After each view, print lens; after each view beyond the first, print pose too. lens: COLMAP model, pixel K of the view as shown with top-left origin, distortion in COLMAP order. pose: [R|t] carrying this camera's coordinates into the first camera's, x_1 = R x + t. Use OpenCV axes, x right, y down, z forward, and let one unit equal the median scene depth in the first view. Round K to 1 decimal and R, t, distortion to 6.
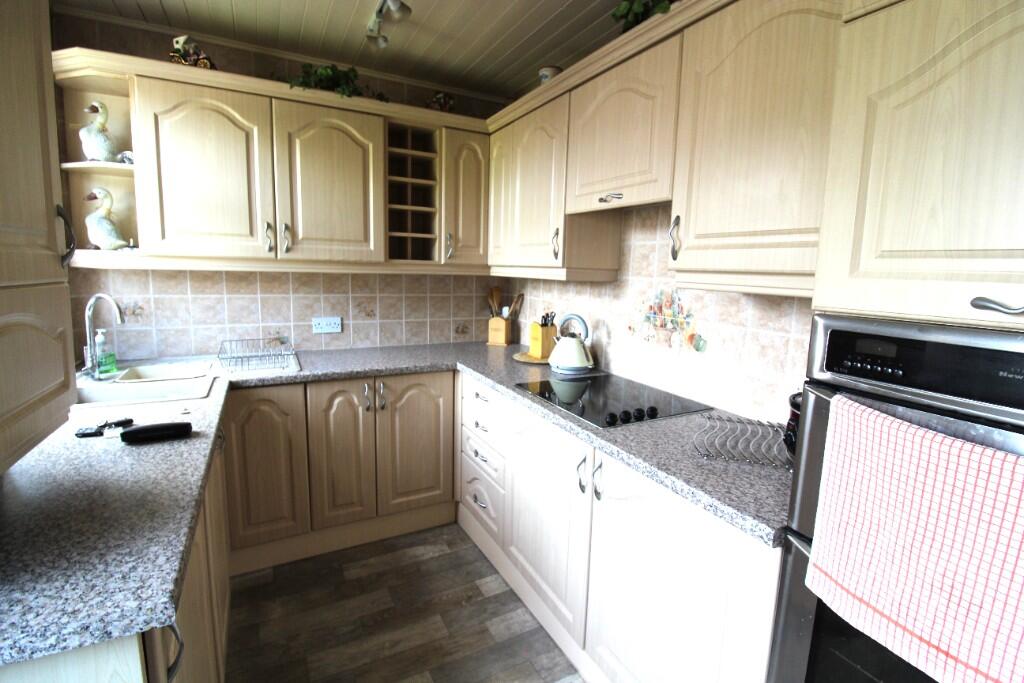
lens RADIAL K [[473.5, 0, 518.8], [0, 473.5, 331.9], [0, 0, 1]] dist [0.001617, -0.013721]
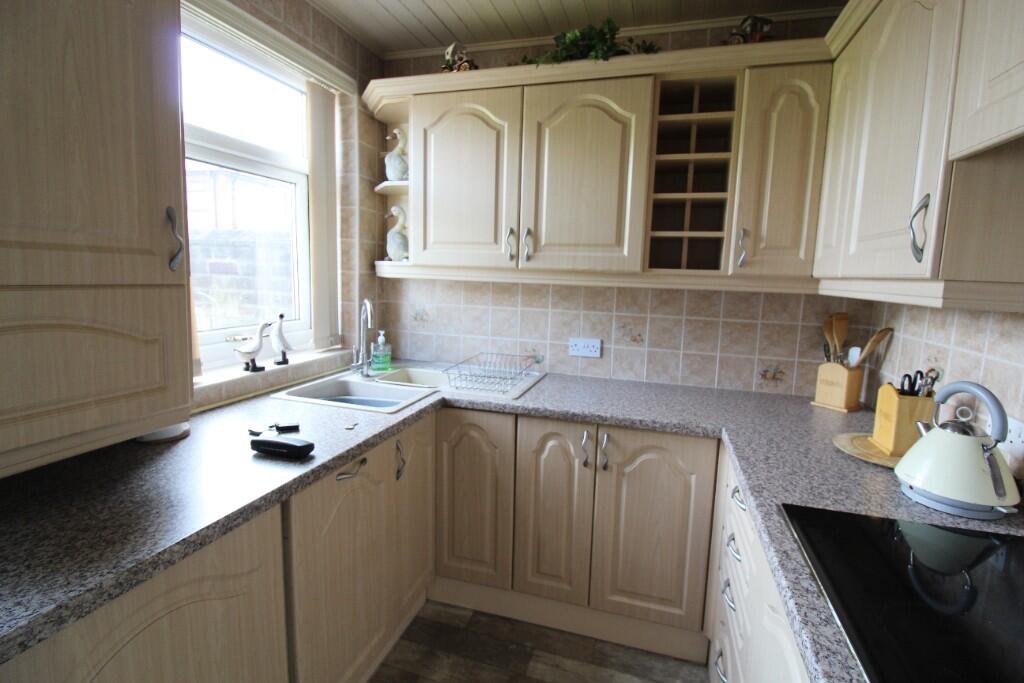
lens RADIAL K [[473.5, 0, 518.8], [0, 473.5, 331.9], [0, 0, 1]] dist [0.001617, -0.013721]
pose [[0.705616, 0.082778, -0.703743, 0.115498], [-0.107305, 0.994182, 0.009351, -0.041056], [0.700422, 0.068917, 0.710393, 0.350201]]
